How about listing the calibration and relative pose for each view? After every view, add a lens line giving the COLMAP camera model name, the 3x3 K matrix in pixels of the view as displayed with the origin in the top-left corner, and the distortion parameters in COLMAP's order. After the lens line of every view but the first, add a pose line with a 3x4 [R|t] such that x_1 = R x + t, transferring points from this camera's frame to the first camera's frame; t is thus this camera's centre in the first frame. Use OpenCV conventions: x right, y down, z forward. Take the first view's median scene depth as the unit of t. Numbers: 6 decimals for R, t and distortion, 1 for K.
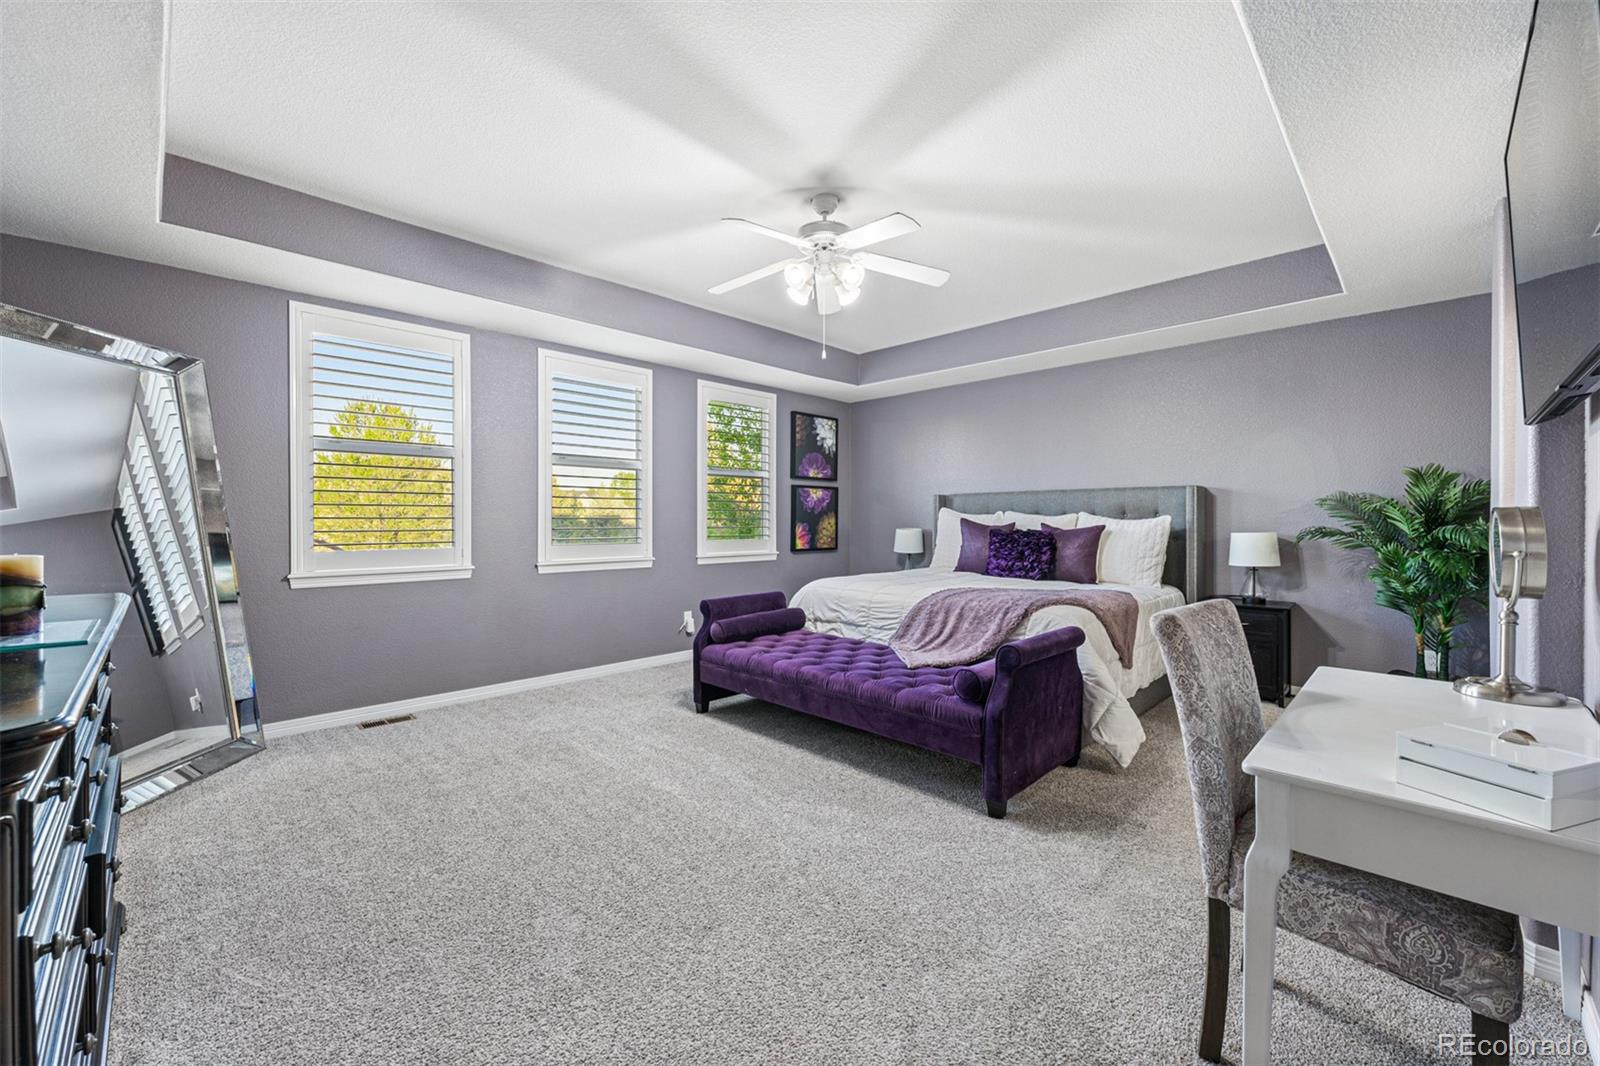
lens RADIAL K [[639.5, 0, 784.4], [0, 639.5, 534.0], [0, 0, 1]] dist [-0.000331, 0.000229]
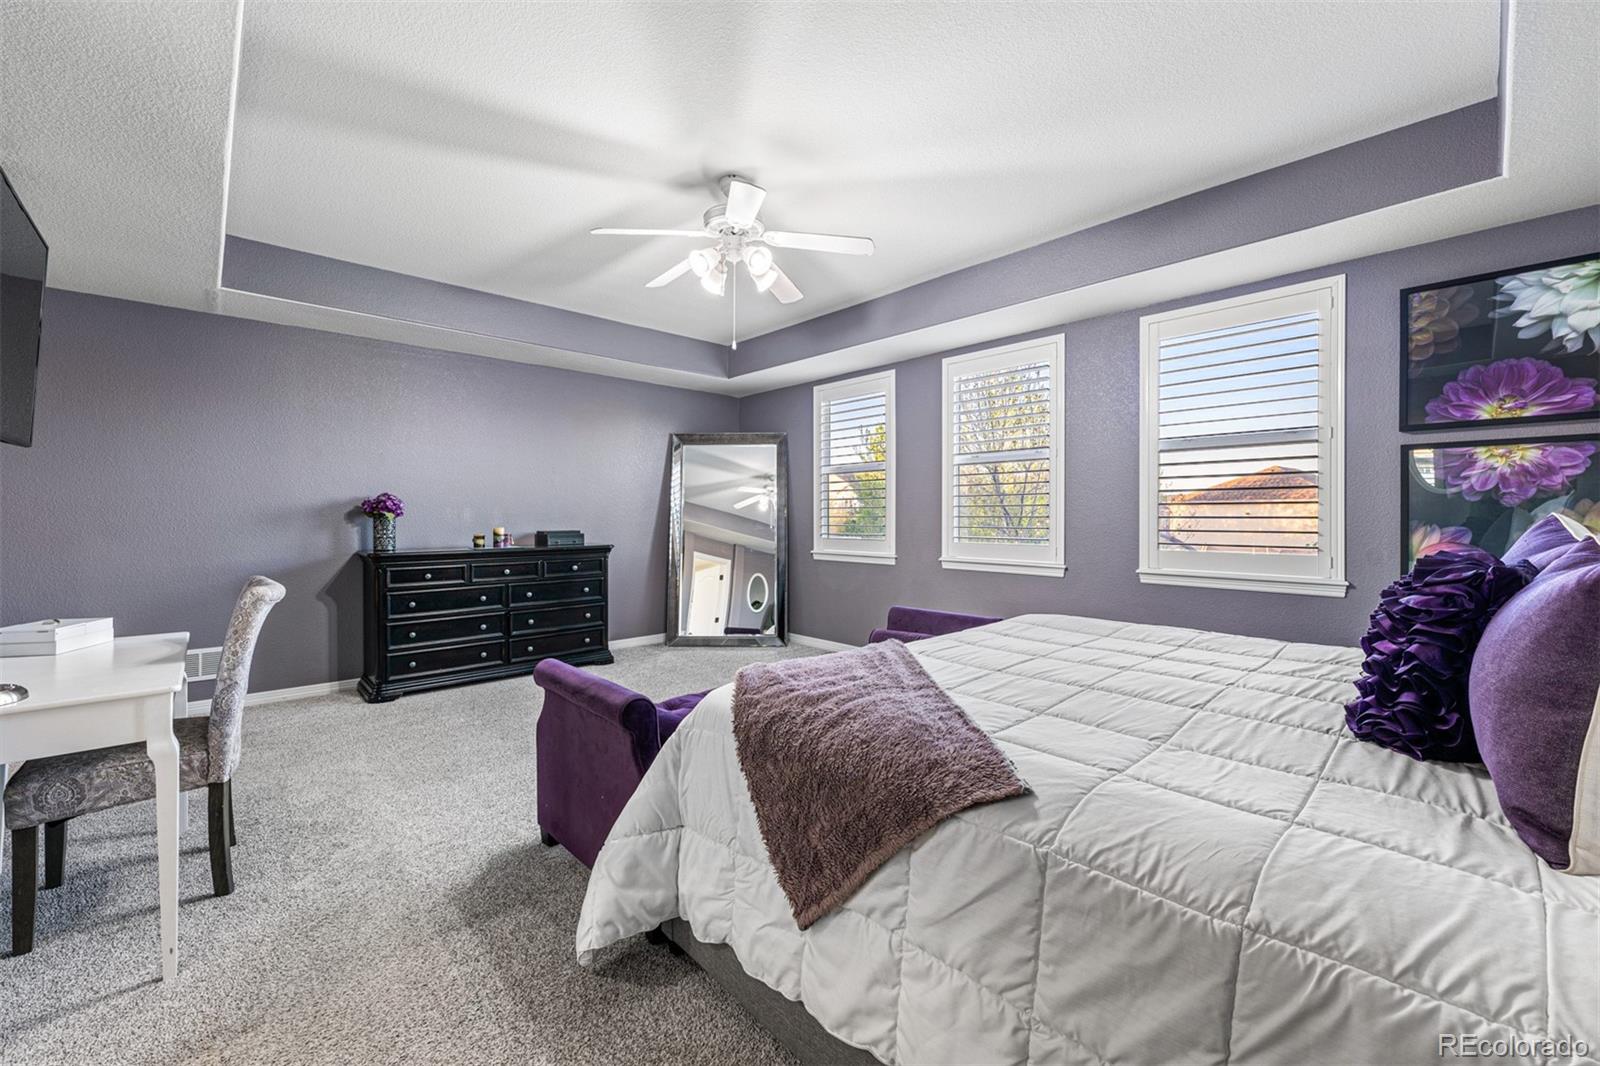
lens RADIAL K [[639.5, 0, 784.4], [0, 639.5, 517.6], [0, 0, 1]] dist [-0.000331, 0.000229]
pose [[-0.045435, -0.002656, -0.998964, 0.508001], [-0.026405, 0.999650, -0.001457, -0.010115], [0.998618, 0.026311, -0.045490, 0.563617]]
